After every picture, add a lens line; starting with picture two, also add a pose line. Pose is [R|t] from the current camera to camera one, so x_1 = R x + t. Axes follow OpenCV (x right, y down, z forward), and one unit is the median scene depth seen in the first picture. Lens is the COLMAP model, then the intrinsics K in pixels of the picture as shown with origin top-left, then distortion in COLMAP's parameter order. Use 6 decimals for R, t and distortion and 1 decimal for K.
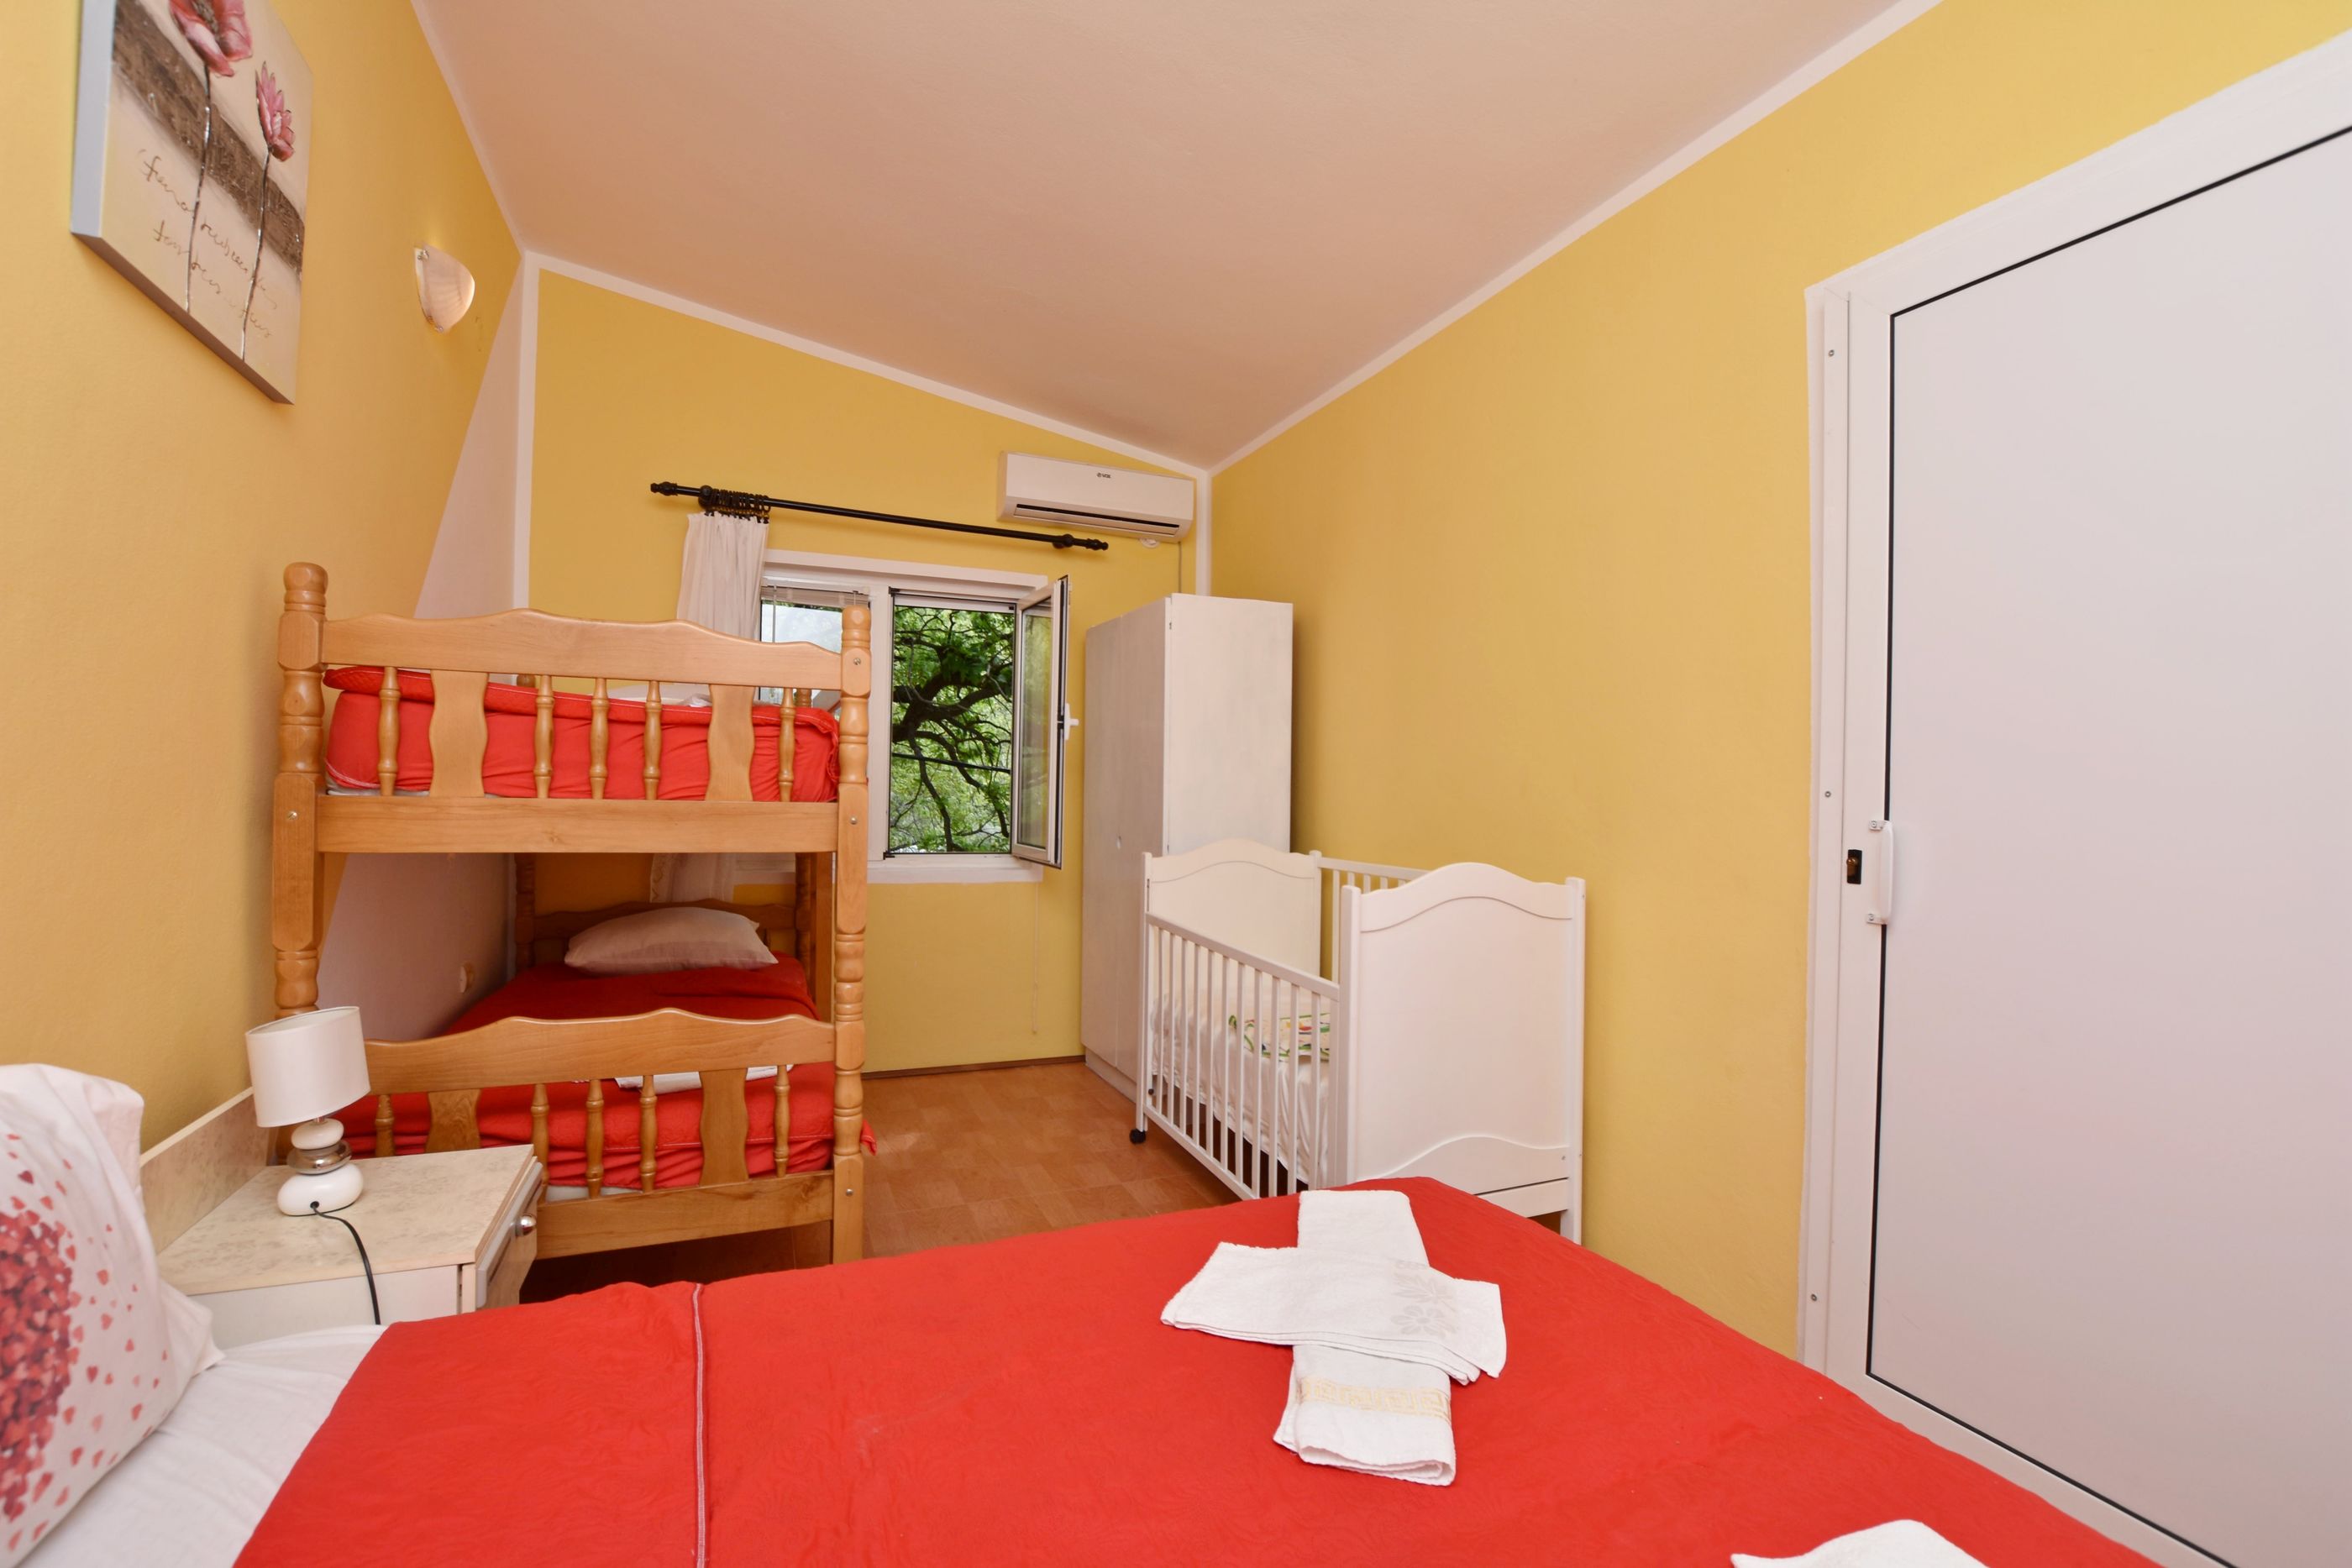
lens RADIAL K [[1030.1, 0, 1176.0], [0, 1030.1, 784.0], [0, 0, 1]] dist [-0.033930, 0.006497]
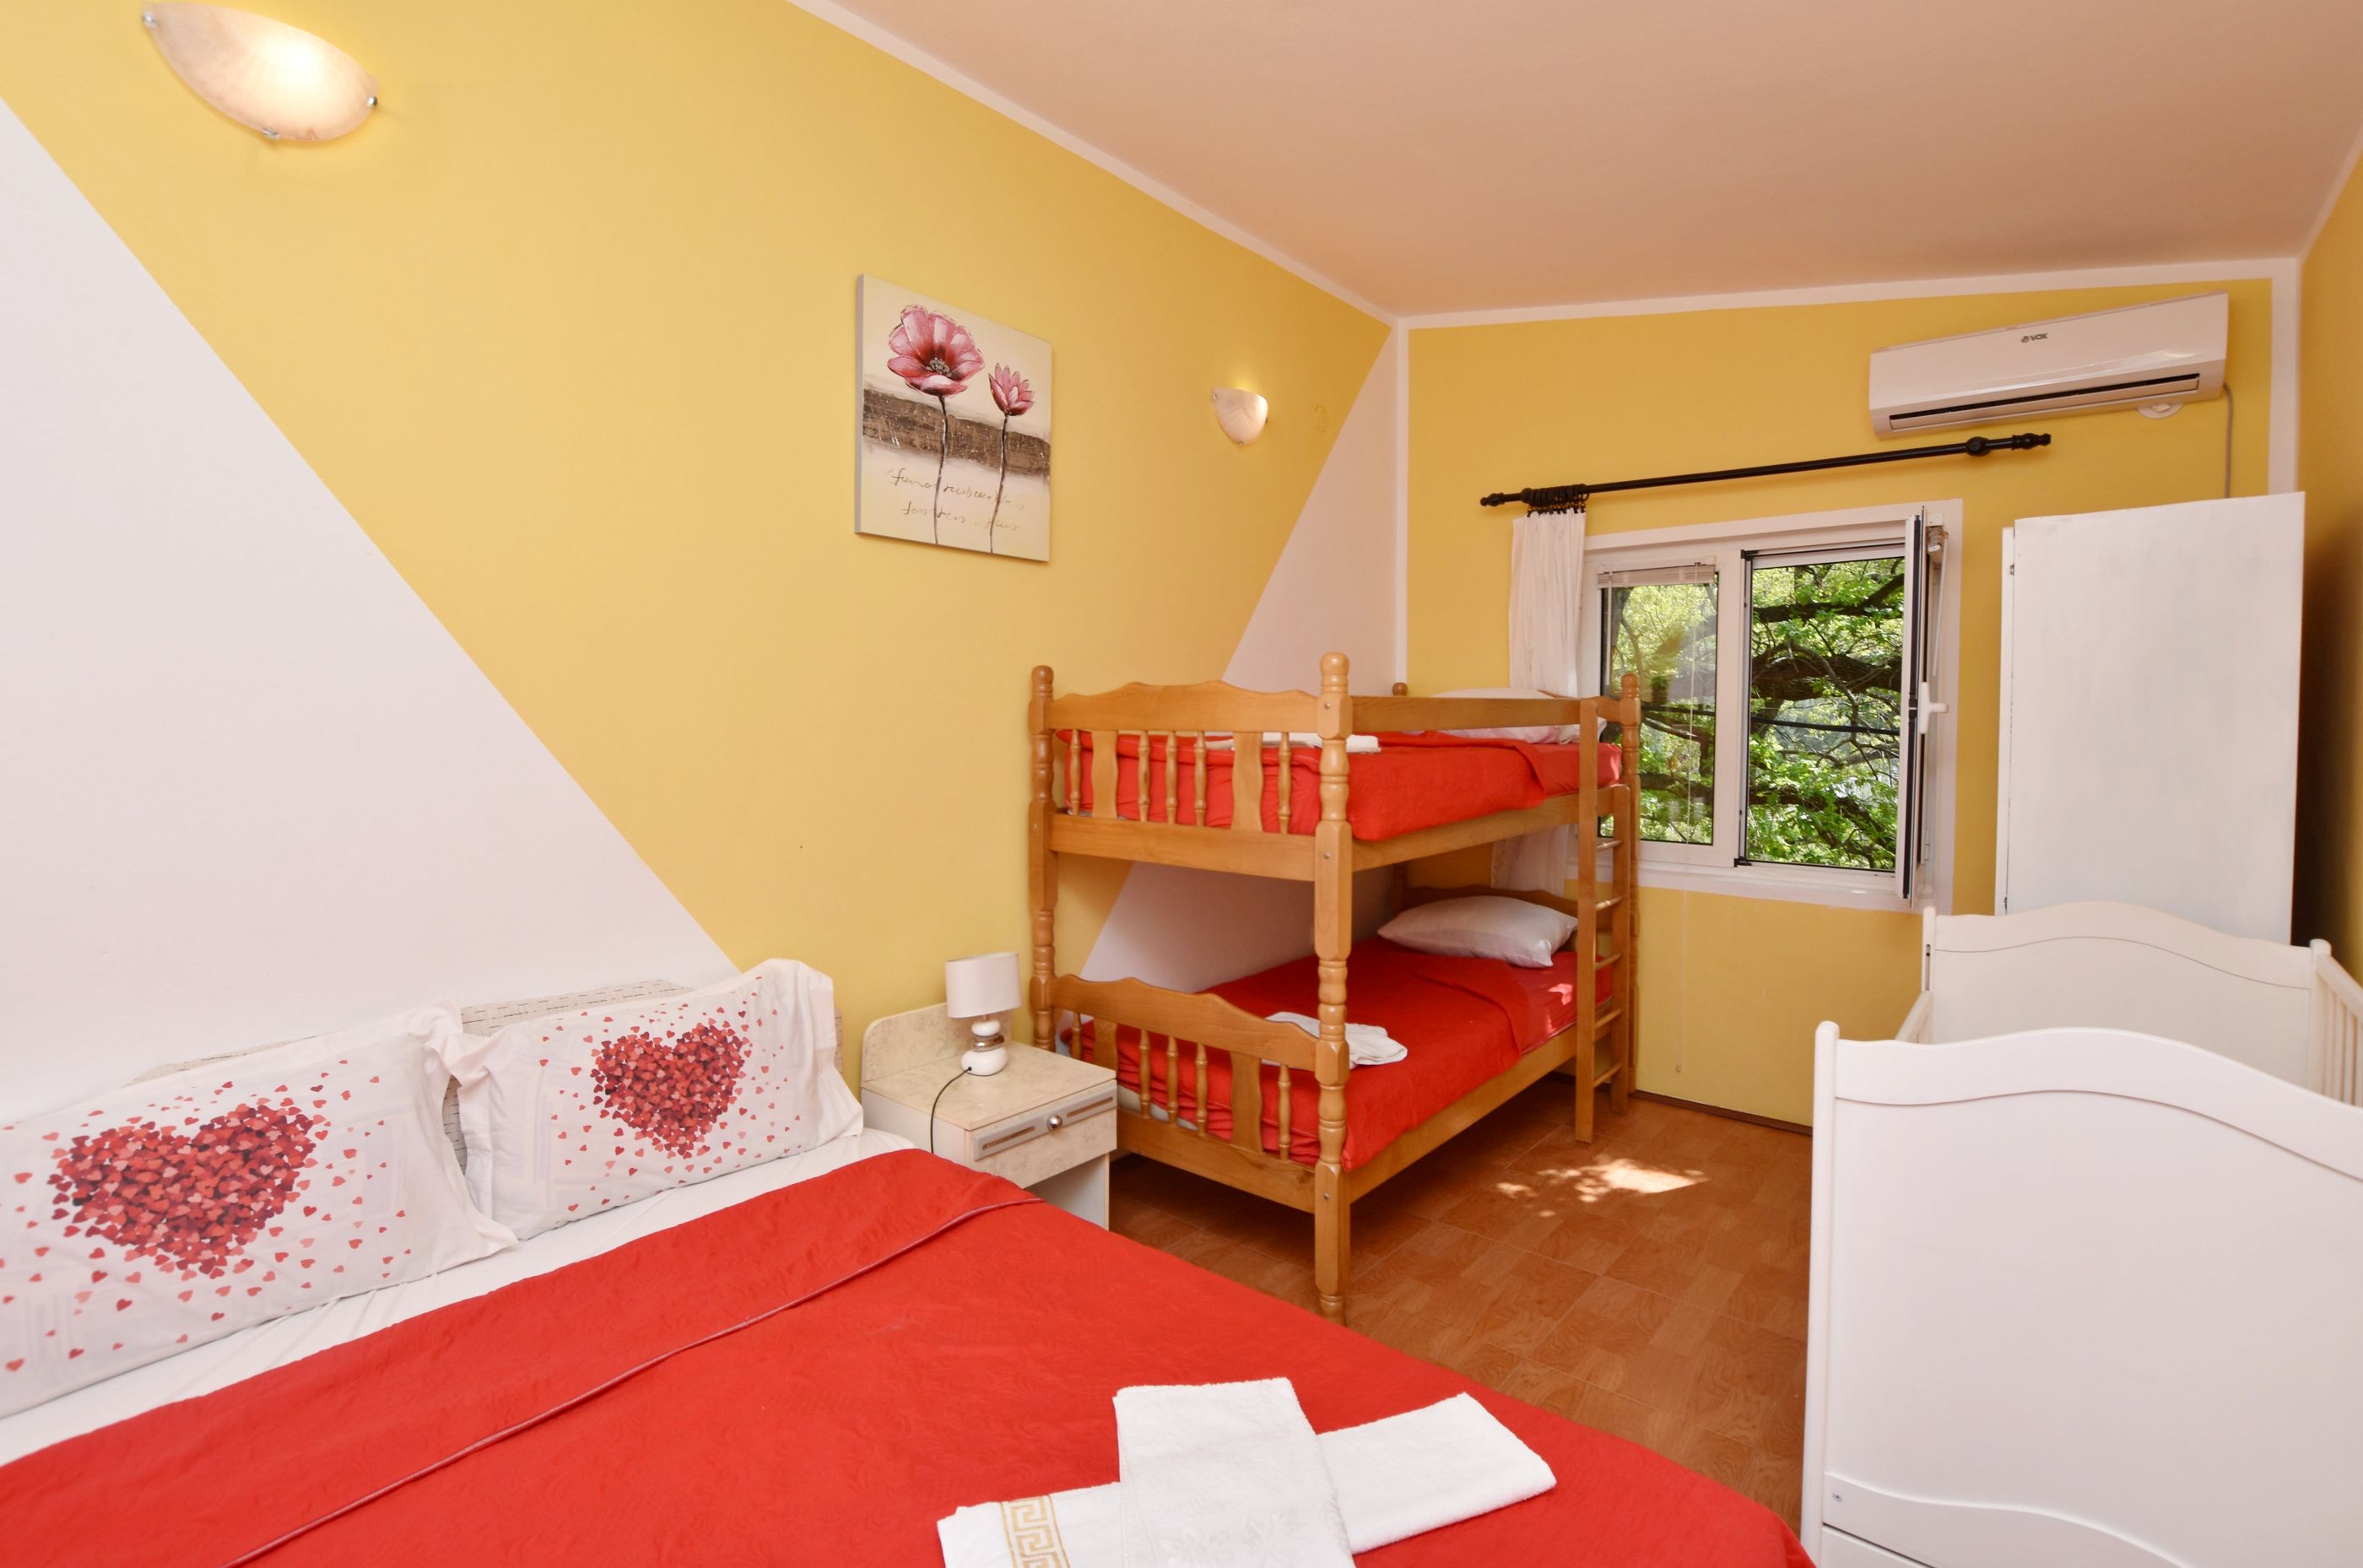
lens RADIAL K [[1070.0, 0, 1186.8], [0, 1070.0, 760.5], [0, 0, 1]] dist [-0.030792, 0.000374]
pose [[0.454386, 0.018673, -0.890609, 0.634099], [0.013197, 0.999529, 0.027690, -0.099760], [0.890707, -0.024336, 0.453926, 0.382158]]
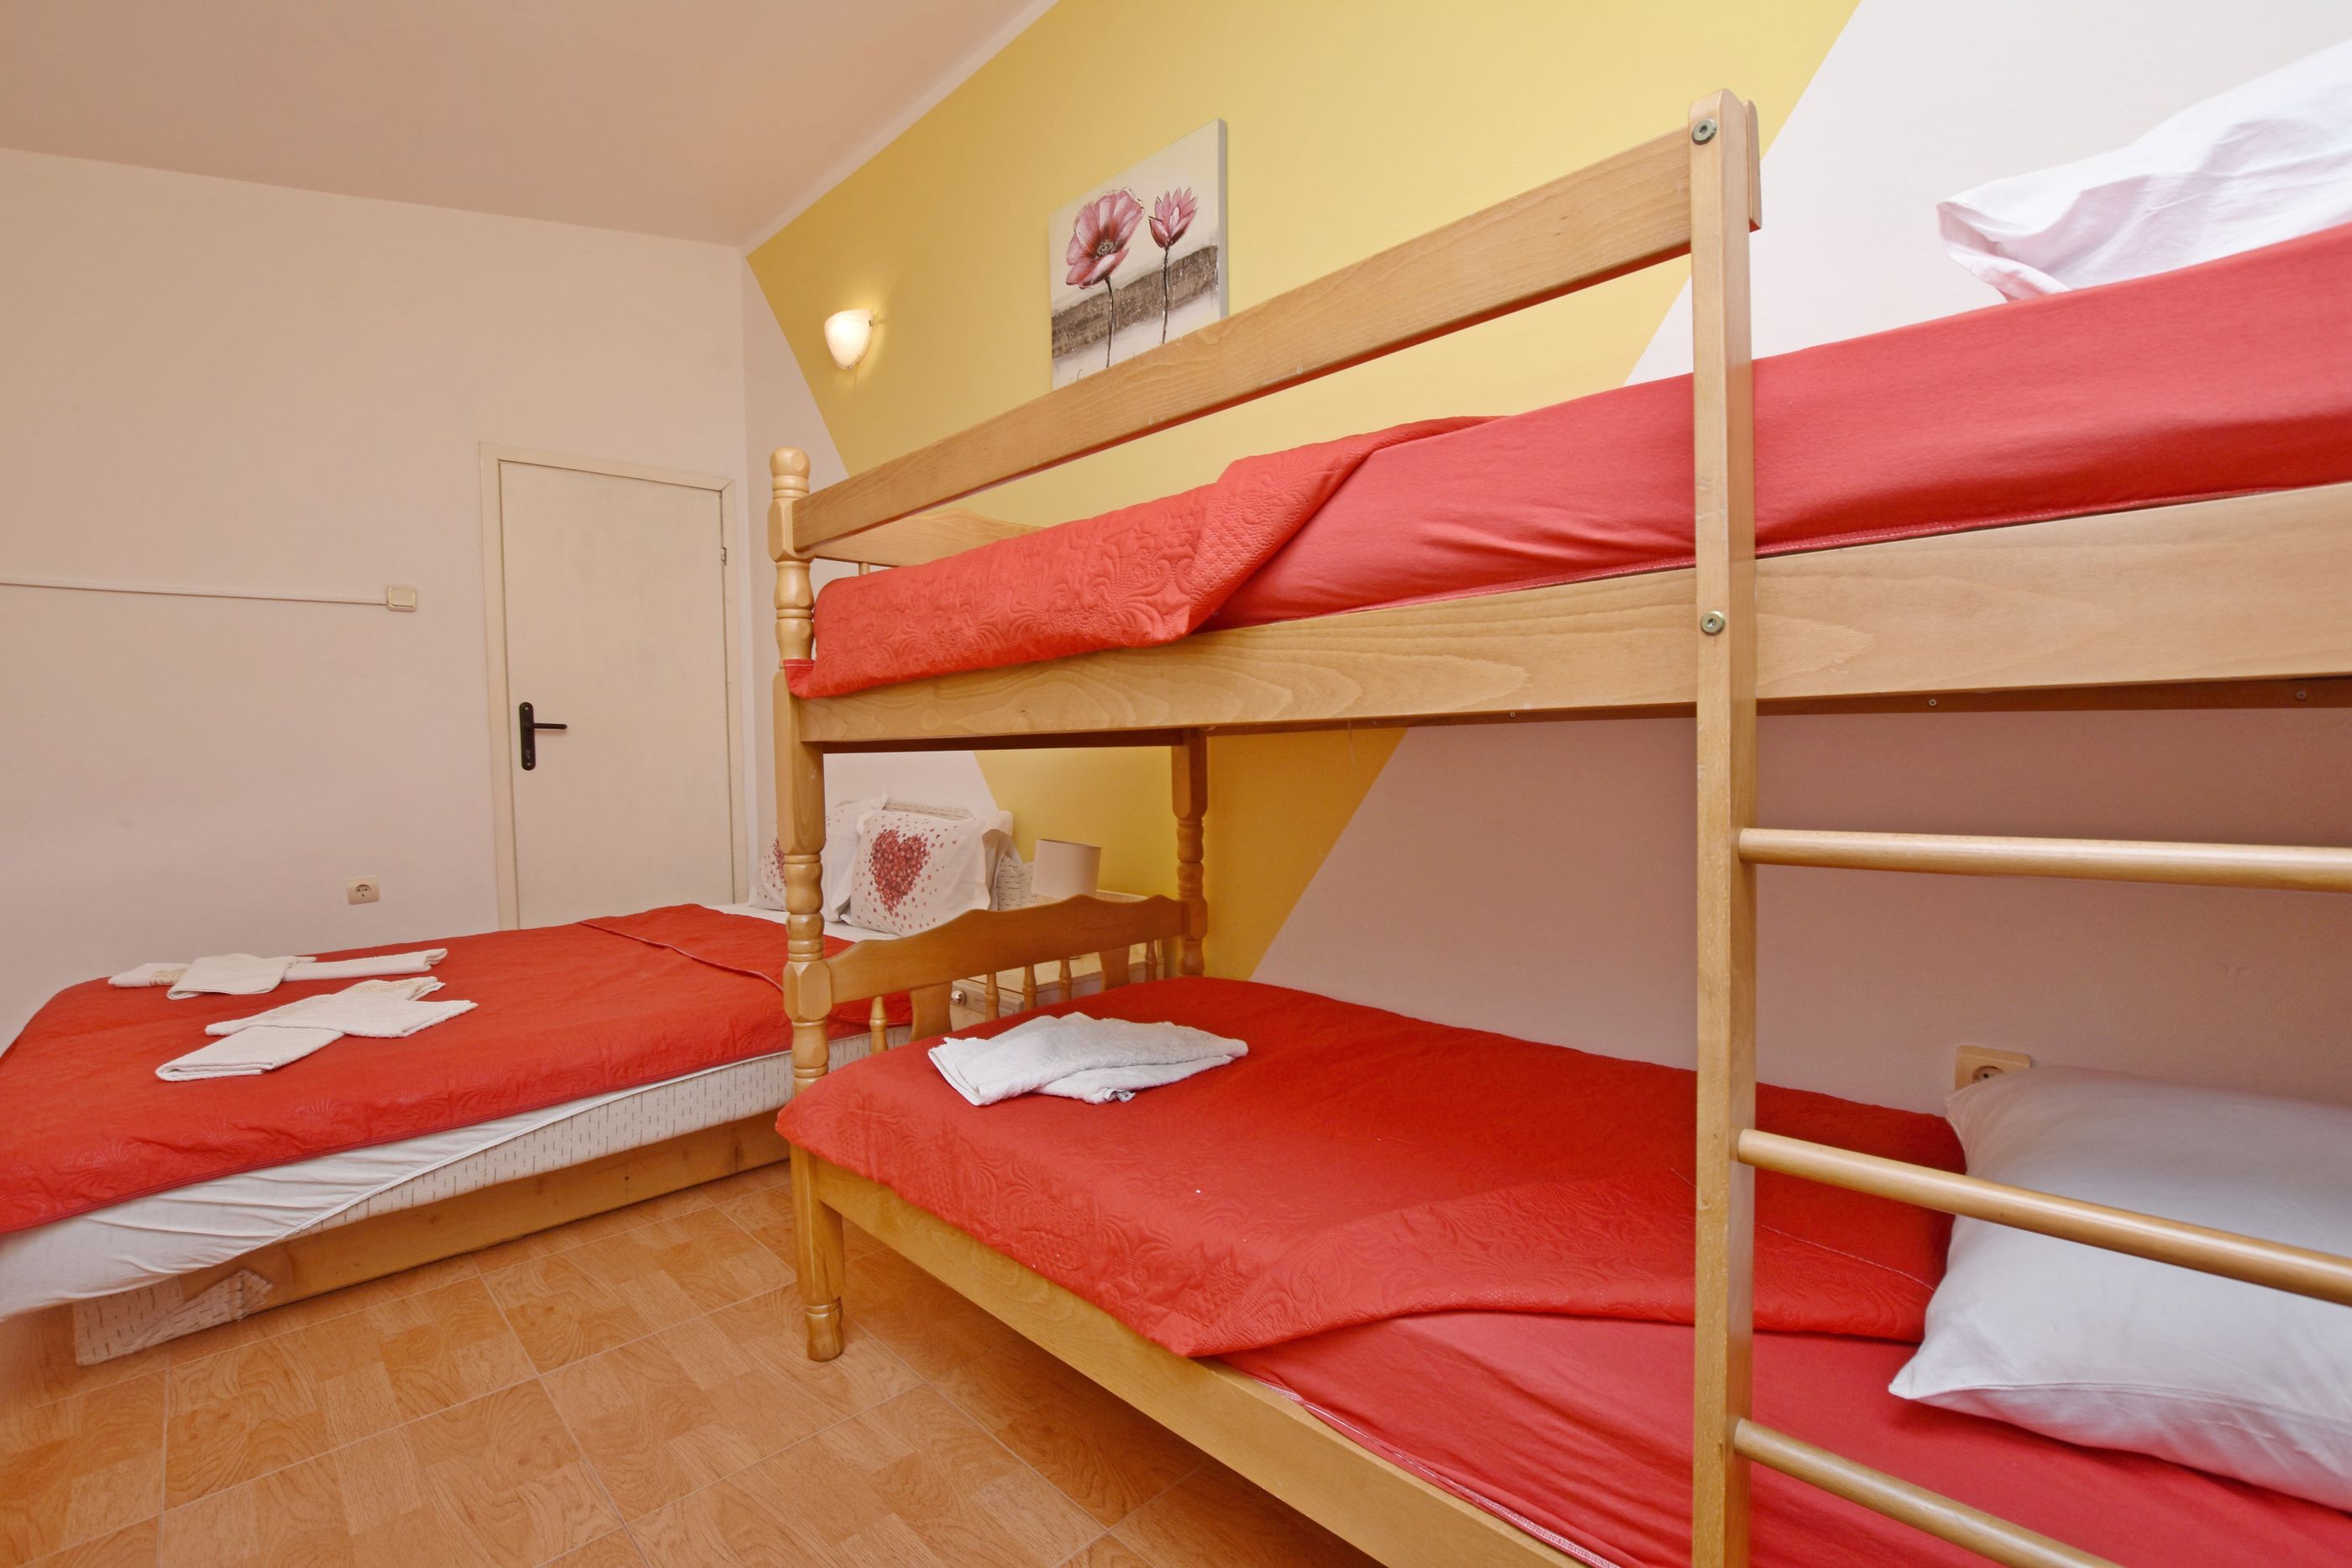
lens RADIAL K [[1030.1, 0, 1176.0], [0, 1030.1, 784.0], [0, 0, 1]] dist [-0.033930, 0.006497]
pose [[-0.923168, 0.016875, -0.384026, -0.288441], [0.006315, 0.999567, 0.028745, 0.069329], [0.384345, 0.024111, -0.922875, 1.947215]]
